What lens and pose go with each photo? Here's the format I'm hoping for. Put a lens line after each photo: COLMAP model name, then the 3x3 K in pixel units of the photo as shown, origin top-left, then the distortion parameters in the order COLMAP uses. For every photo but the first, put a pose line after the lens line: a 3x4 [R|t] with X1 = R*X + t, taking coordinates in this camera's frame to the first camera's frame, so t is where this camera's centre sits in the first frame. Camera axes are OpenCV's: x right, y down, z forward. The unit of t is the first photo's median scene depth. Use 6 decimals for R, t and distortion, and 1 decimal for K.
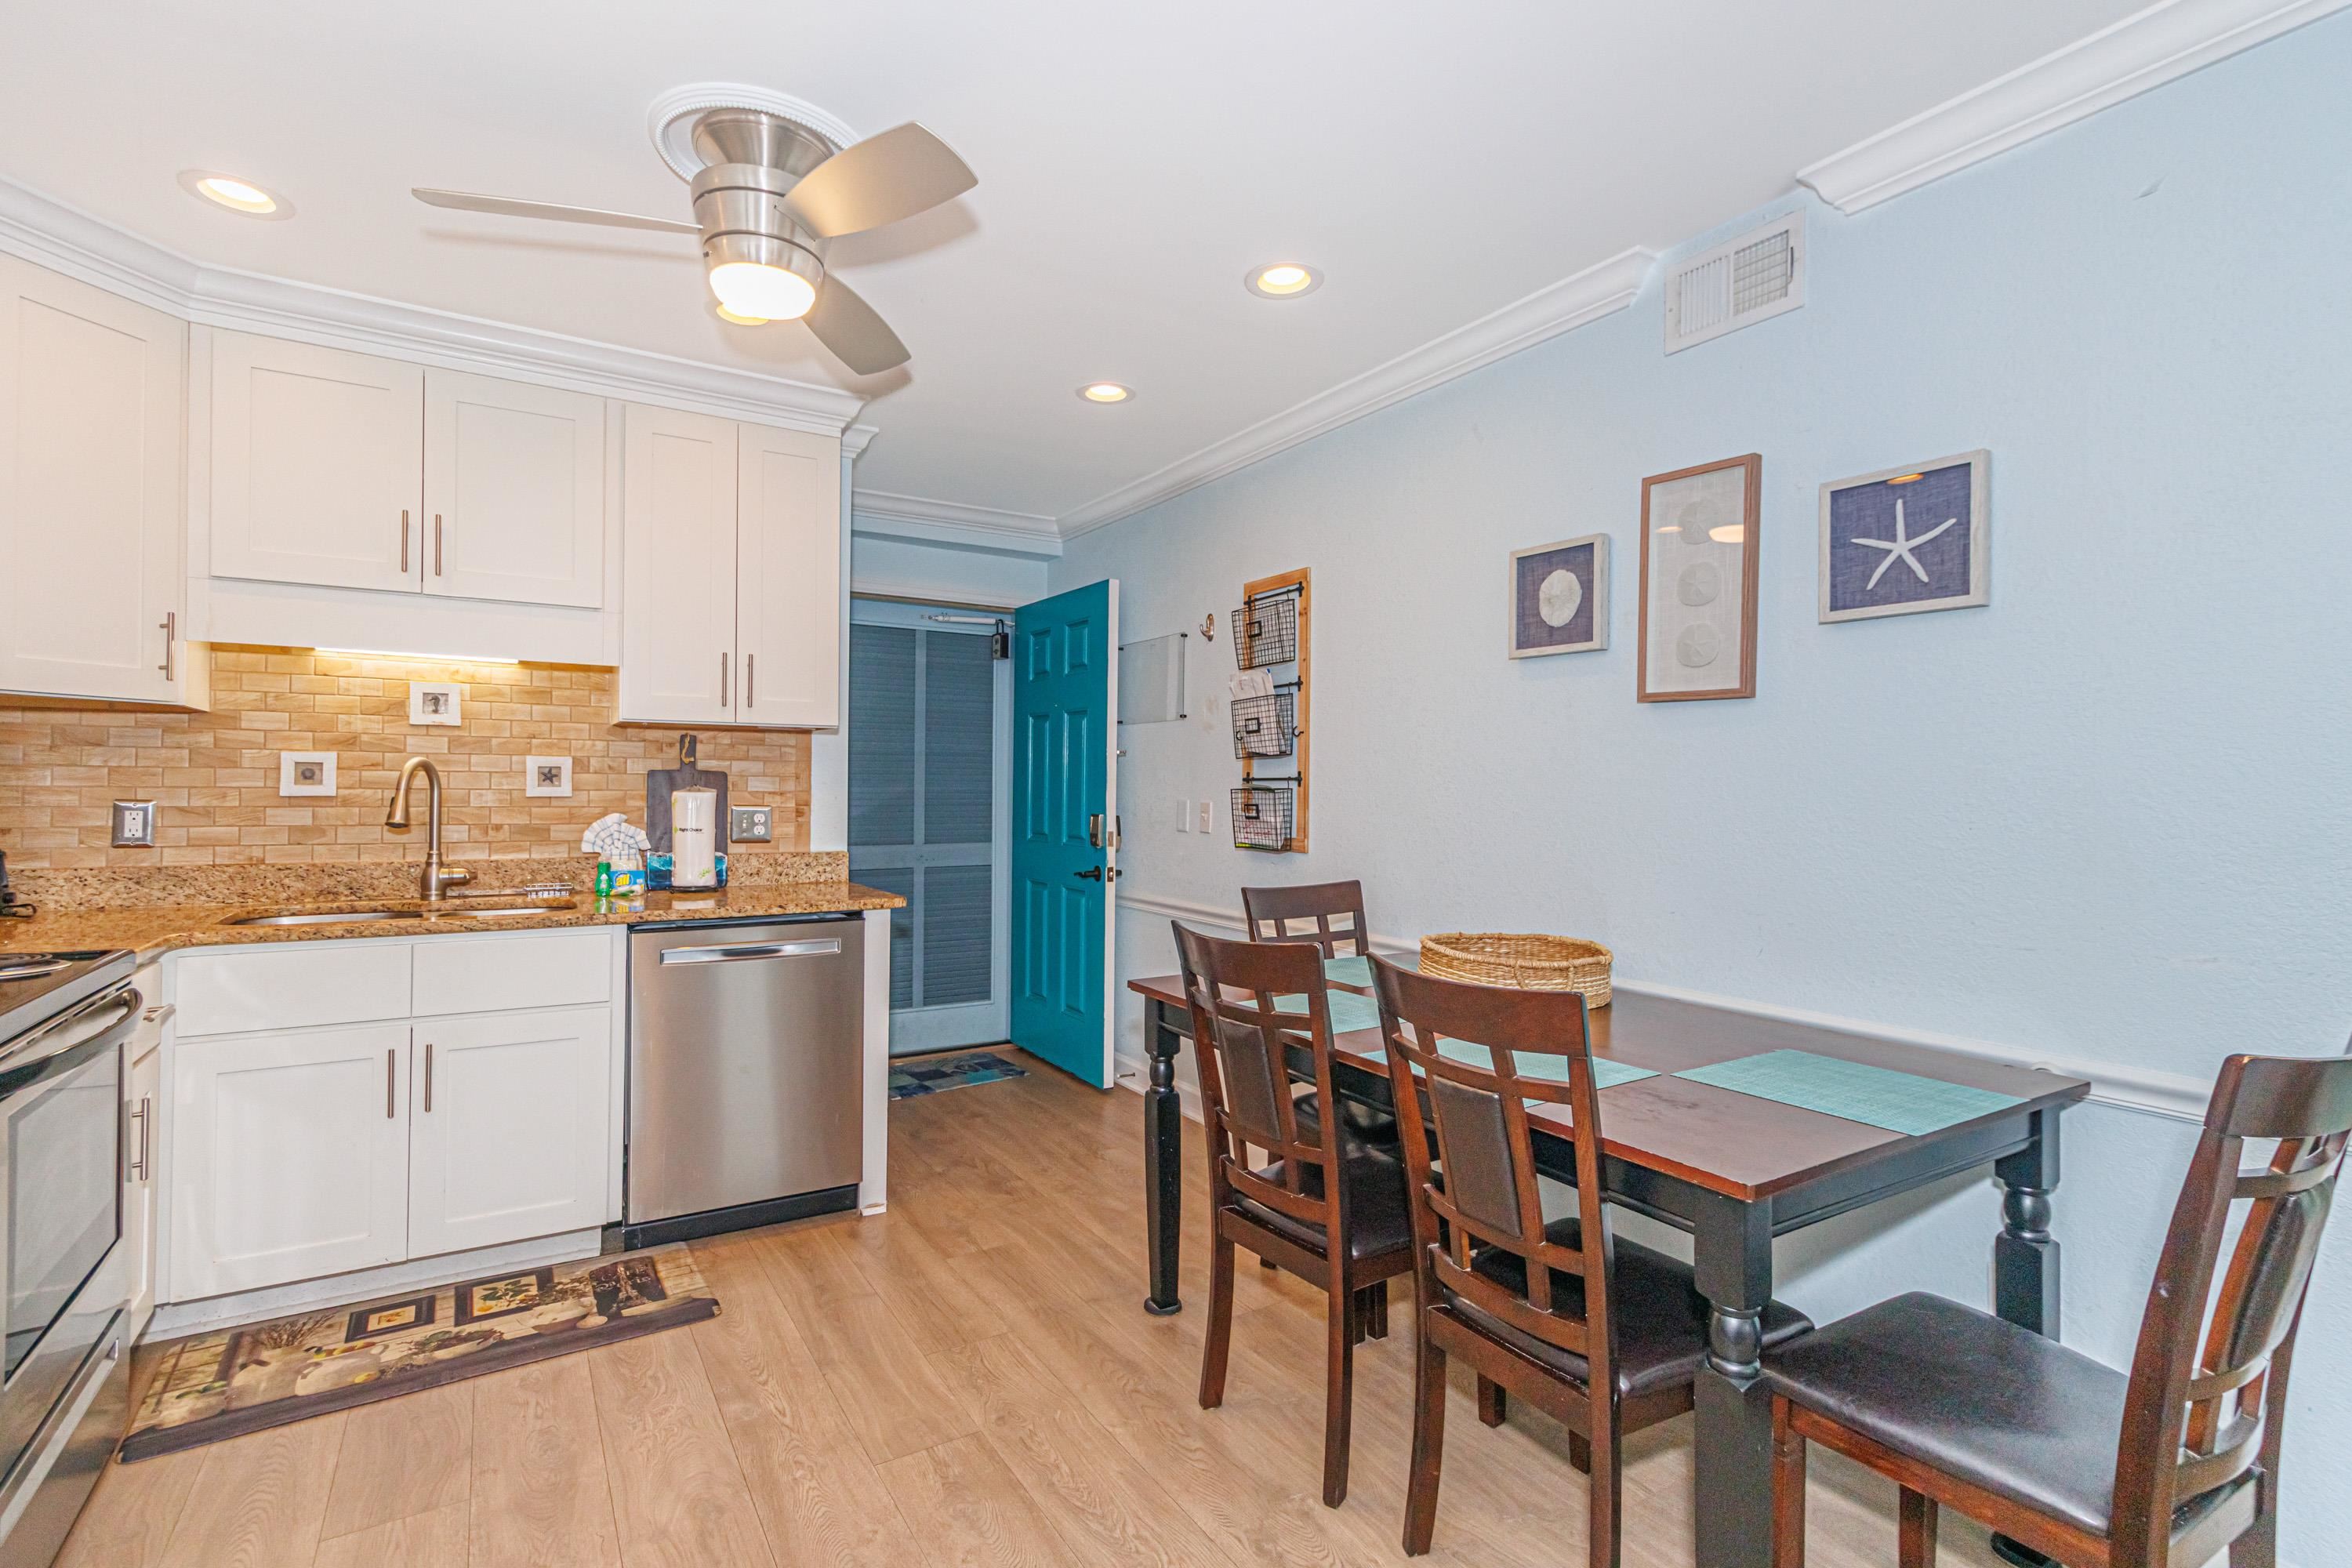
lens RADIAL K [[1084.6, 0, 1162.1], [0, 1084.6, 773.2], [0, 0, 1]] dist [0.002747, 0.001280]
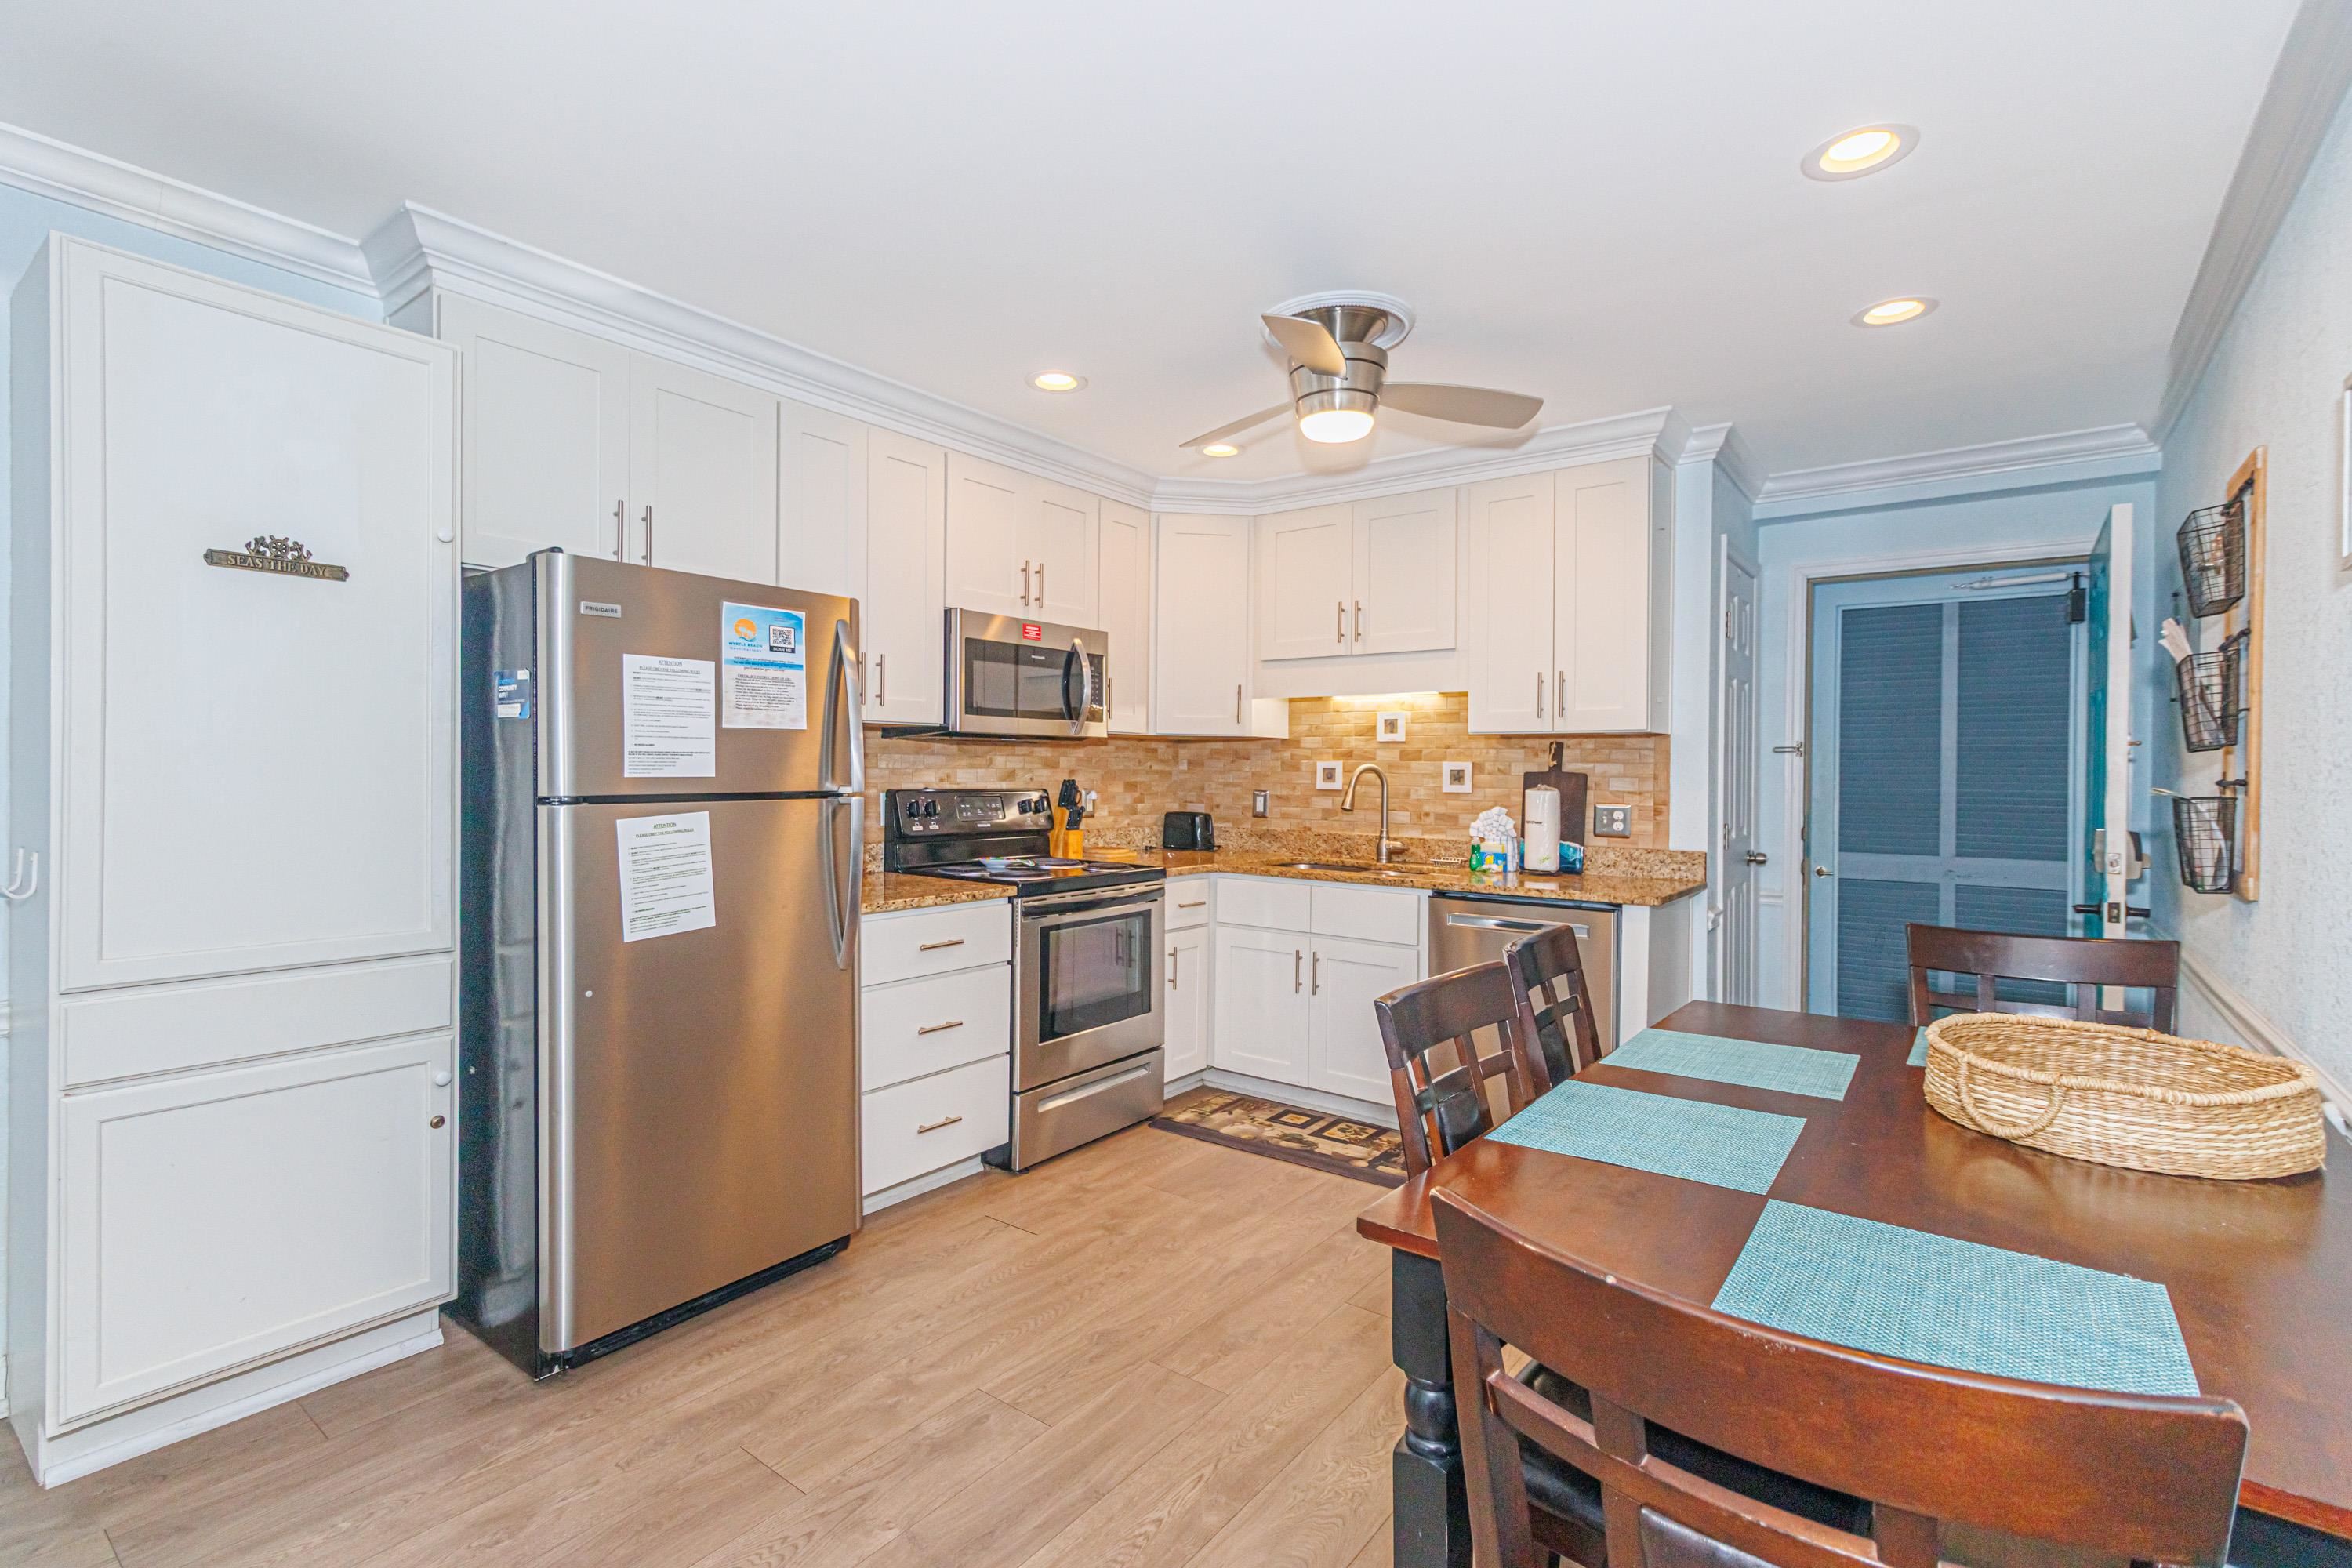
lens RADIAL K [[1084.6, 0, 1162.1], [0, 1084.6, 773.2], [0, 0, 1]] dist [0.002747, 0.001280]
pose [[0.357517, -0.001381, -0.933906, 0.571981], [0.003950, 0.999992, 0.000033, -0.003486], [0.933898, -0.003700, 0.357519, 0.208380]]
